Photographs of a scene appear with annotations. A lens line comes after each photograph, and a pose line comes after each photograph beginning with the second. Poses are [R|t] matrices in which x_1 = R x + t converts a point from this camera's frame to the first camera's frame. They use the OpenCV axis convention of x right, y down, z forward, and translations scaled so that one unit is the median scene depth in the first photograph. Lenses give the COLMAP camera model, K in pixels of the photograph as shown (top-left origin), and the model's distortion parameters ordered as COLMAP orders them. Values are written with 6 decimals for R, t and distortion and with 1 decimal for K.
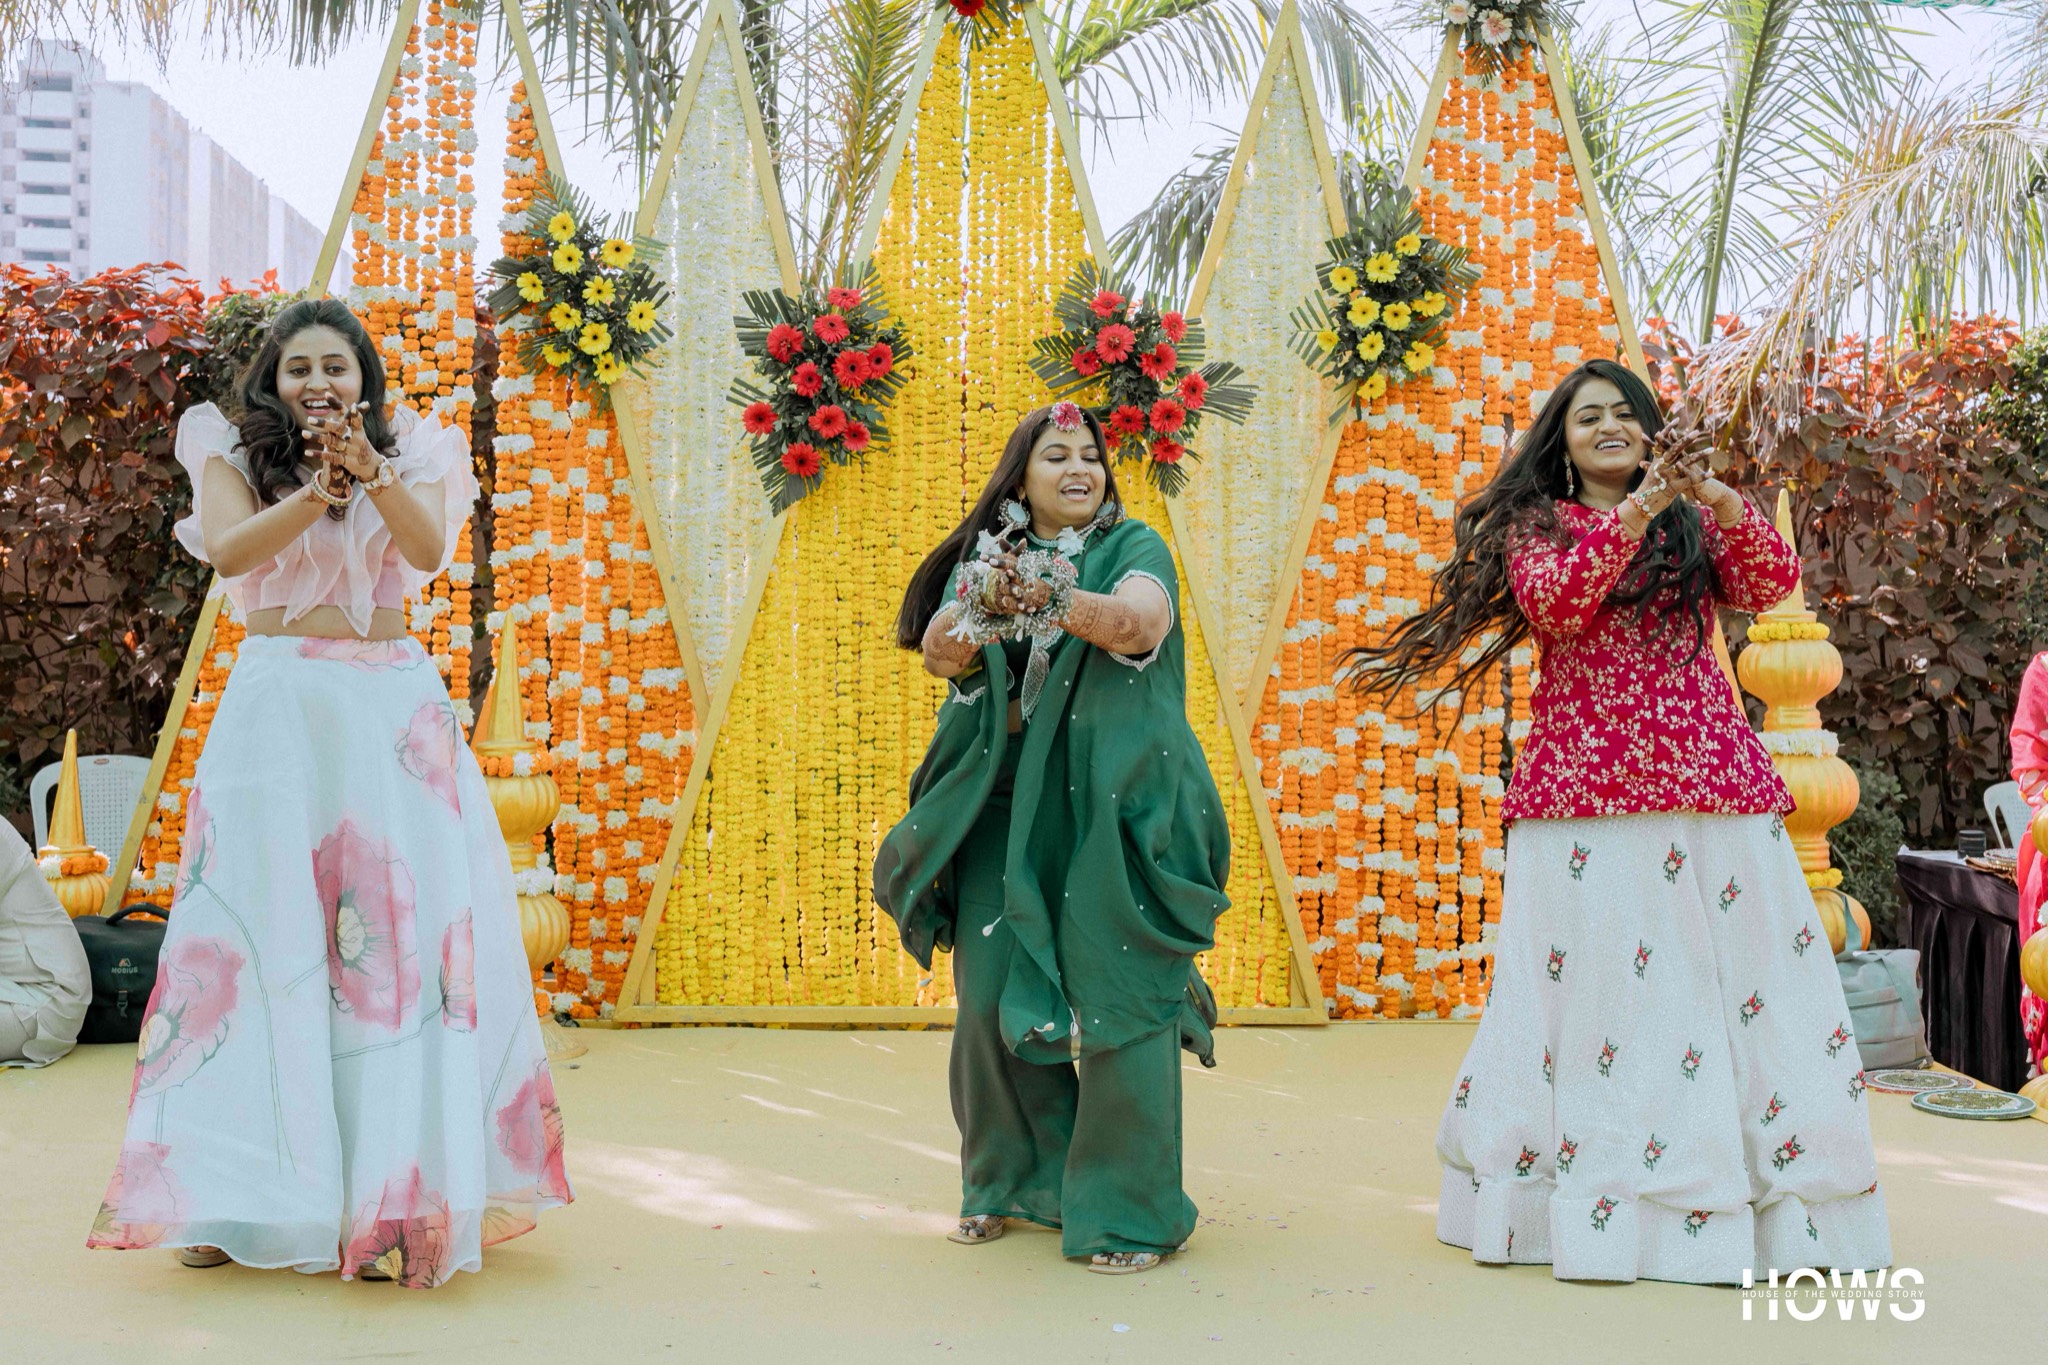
lens RADIAL K [[2579.5, 0, 1024.0], [0, 2579.5, 682.5], [0, 0, 1]] dist [-0.062050, -0.005466]
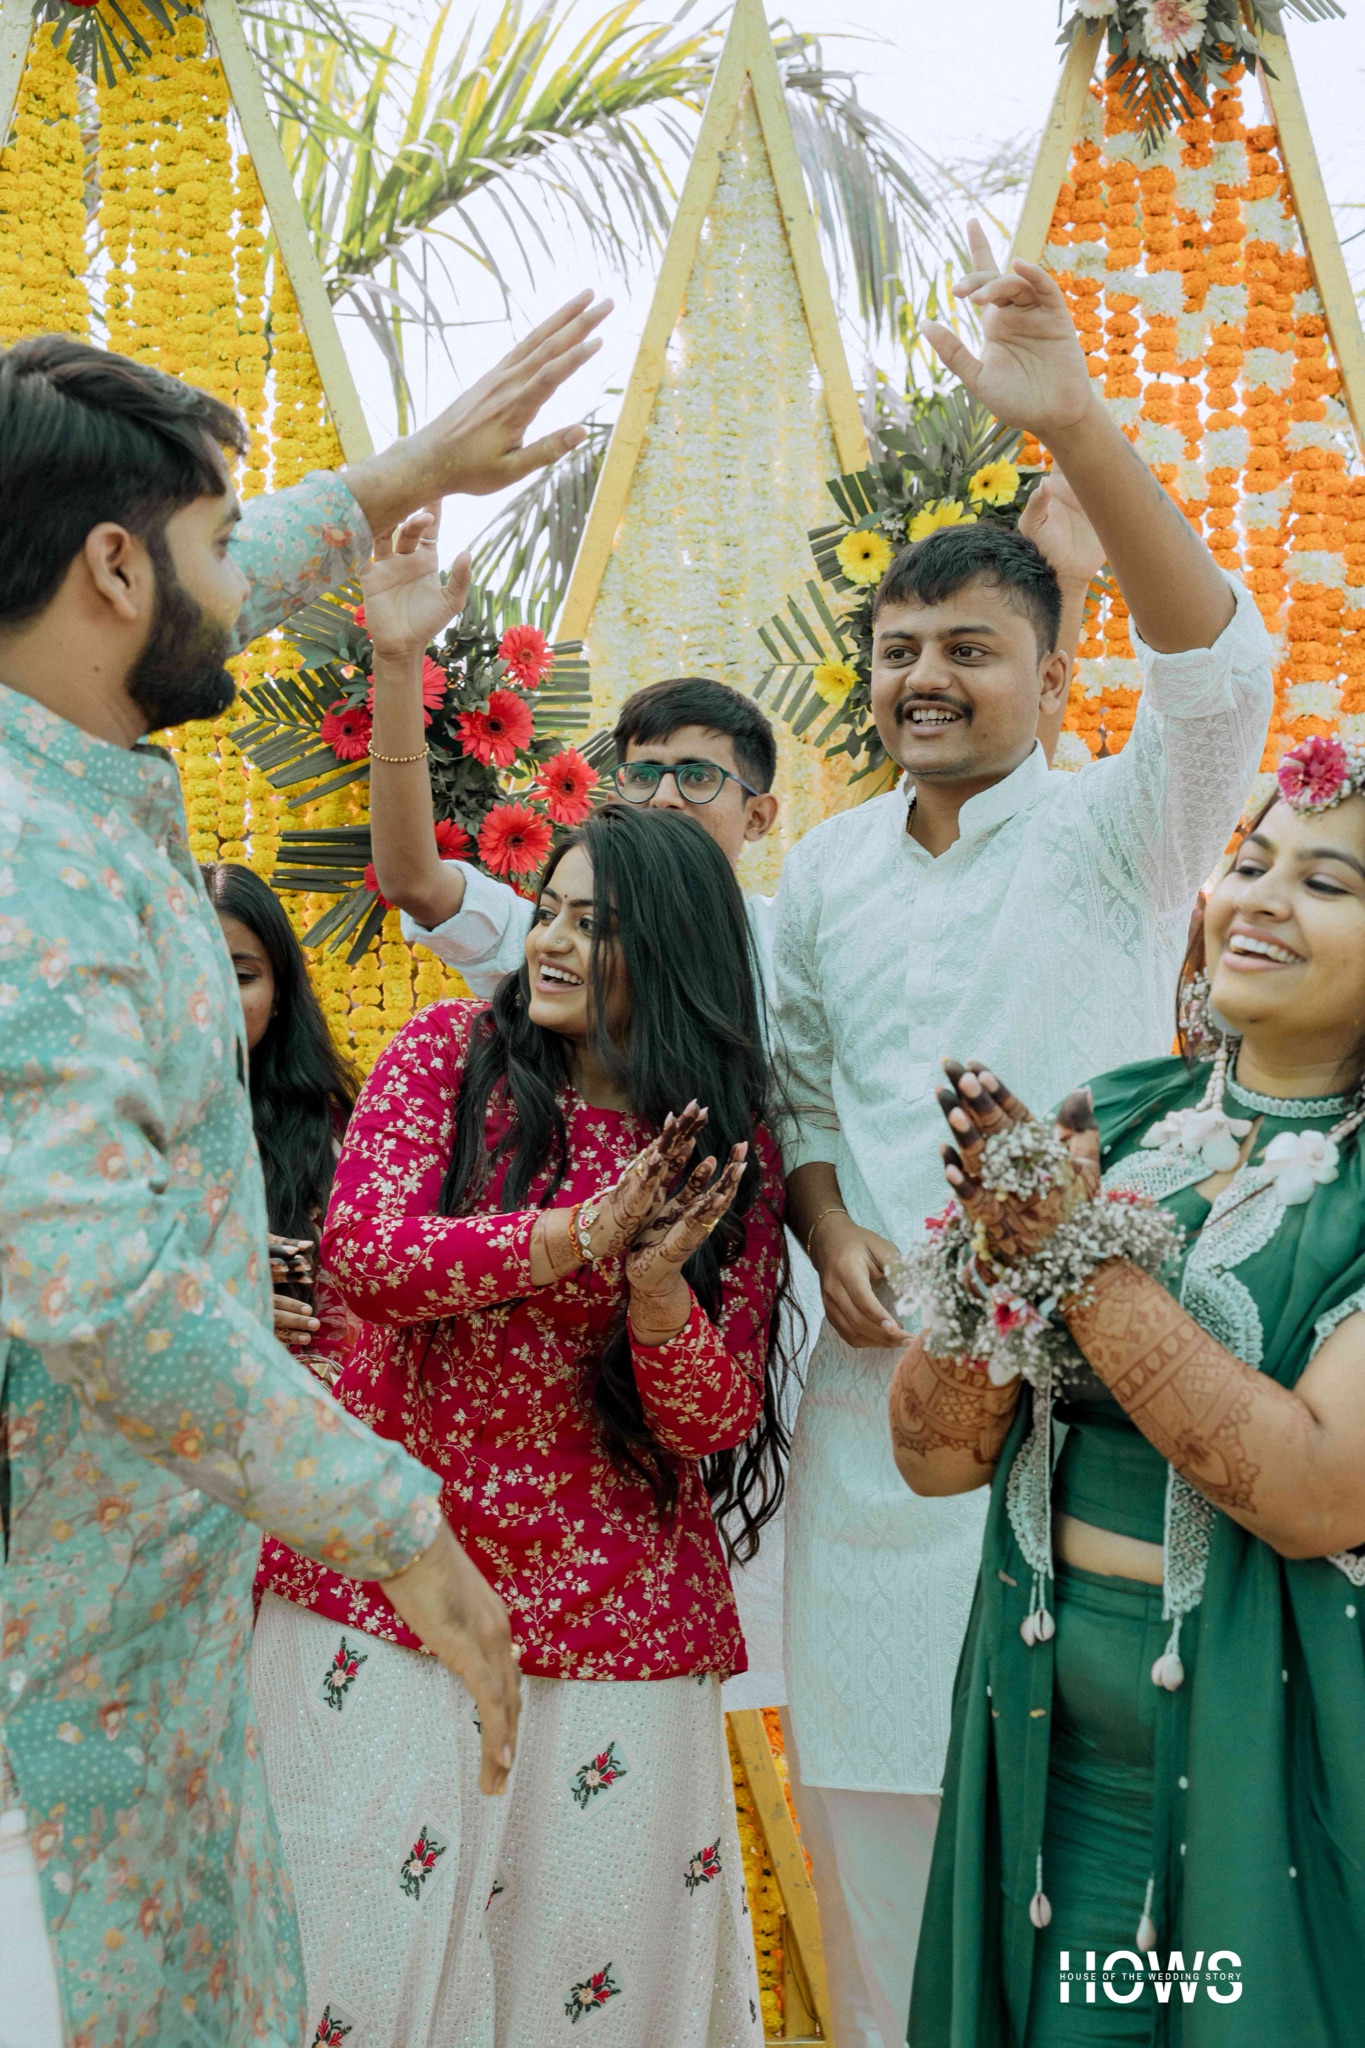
lens RADIAL K [[2812.7, 0, 682.5], [0, 2812.7, 1024.0], [0, 0, 1]] dist [0.334756, -0.018288]
pose [[0.997985, -0.018861, 0.060574, 0.054116], [0.021740, 0.998647, -0.047232, -0.041436], [-0.059602, 0.048454, 0.997046, 0.459138]]
